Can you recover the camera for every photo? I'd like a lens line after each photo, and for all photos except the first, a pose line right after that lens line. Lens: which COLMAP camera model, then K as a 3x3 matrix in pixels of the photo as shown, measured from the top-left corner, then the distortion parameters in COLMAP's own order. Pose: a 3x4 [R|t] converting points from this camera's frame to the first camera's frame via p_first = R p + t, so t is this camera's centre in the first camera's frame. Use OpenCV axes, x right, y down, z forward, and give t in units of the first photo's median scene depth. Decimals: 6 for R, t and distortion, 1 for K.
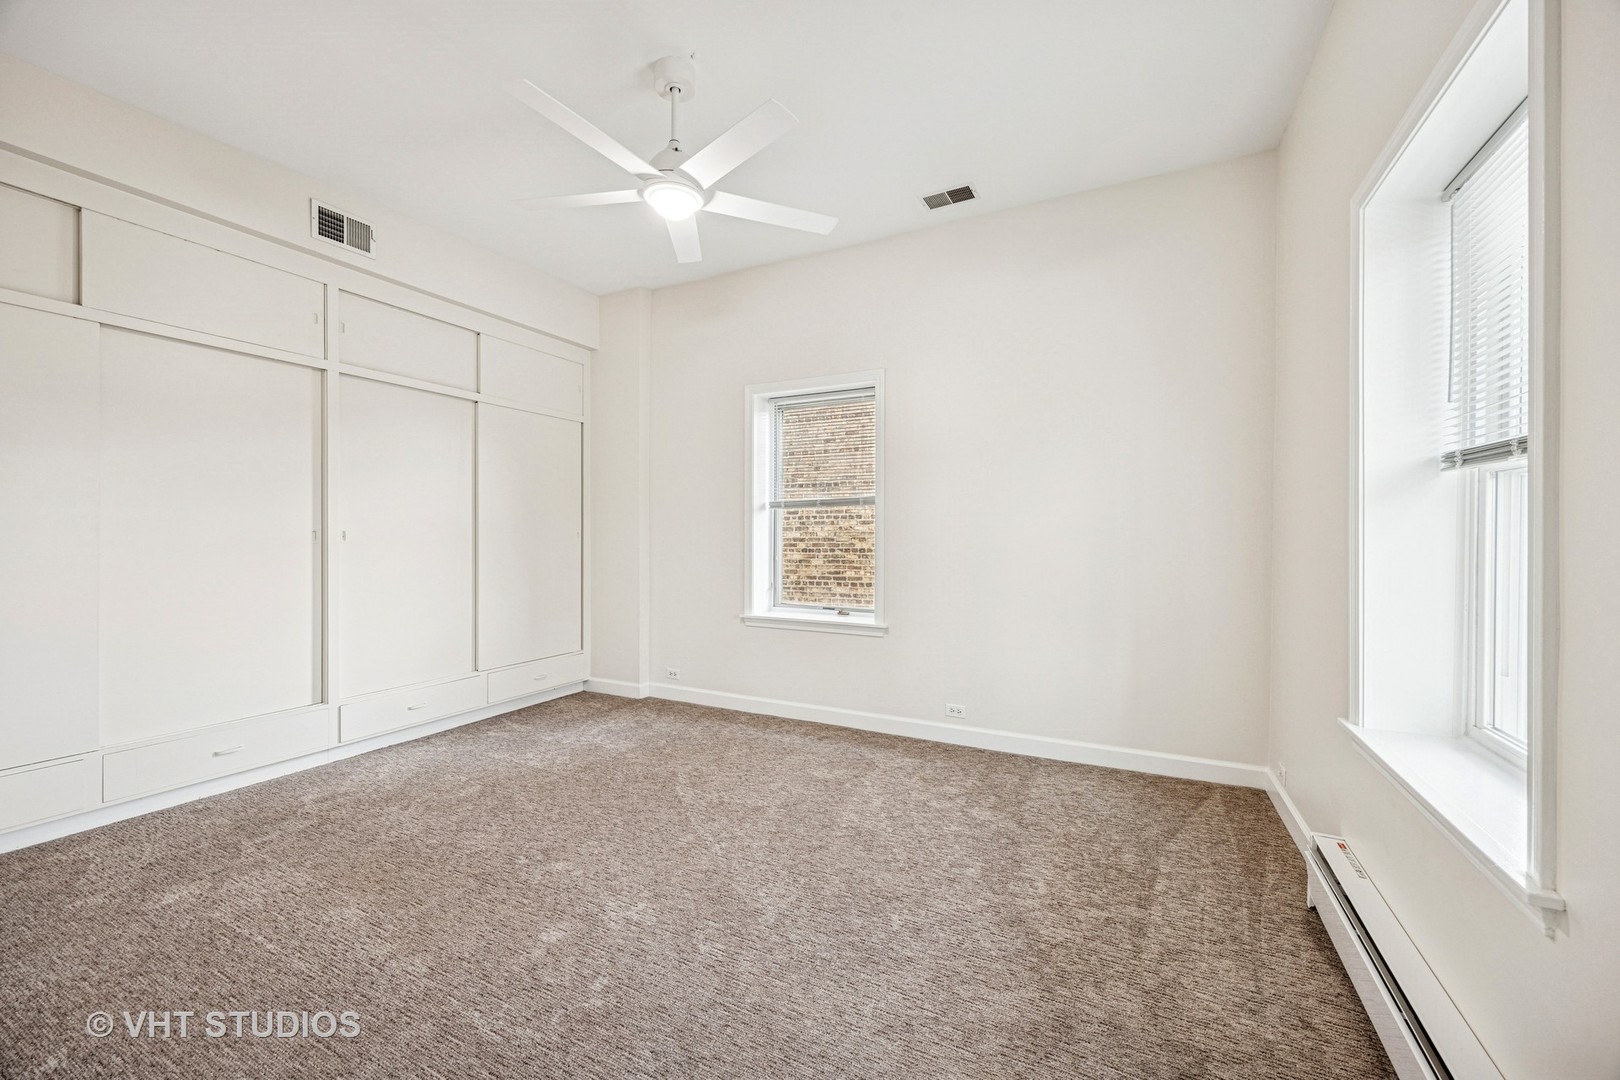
lens RADIAL K [[628.6, 0, 806.3], [0, 628.6, 529.0], [0, 0, 1]] dist [-0.001076, -0.000116]
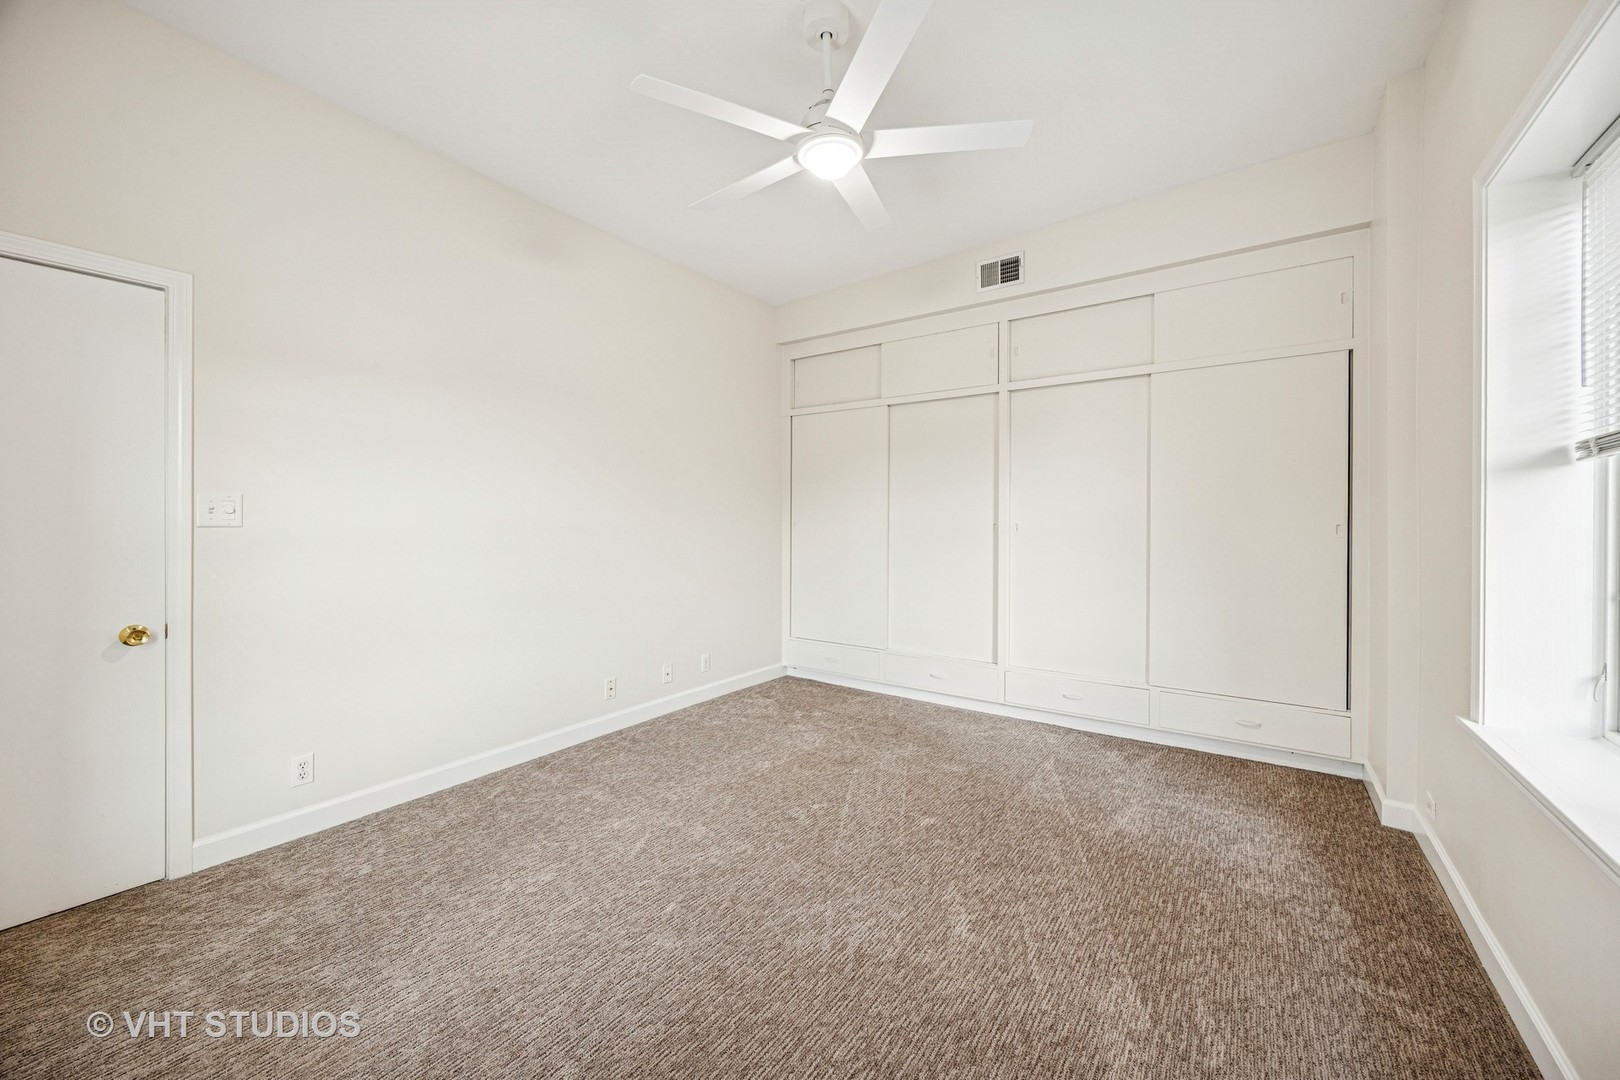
lens RADIAL K [[628.6, 0, 806.3], [0, 628.6, 529.0], [0, 0, 1]] dist [-0.001076, -0.000116]
pose [[-0.142470, 0.006569, -0.989777, 0.460991], [0.010155, 0.999935, 0.005175, 0.000879], [0.989747, -0.009314, -0.142527, 0.744511]]
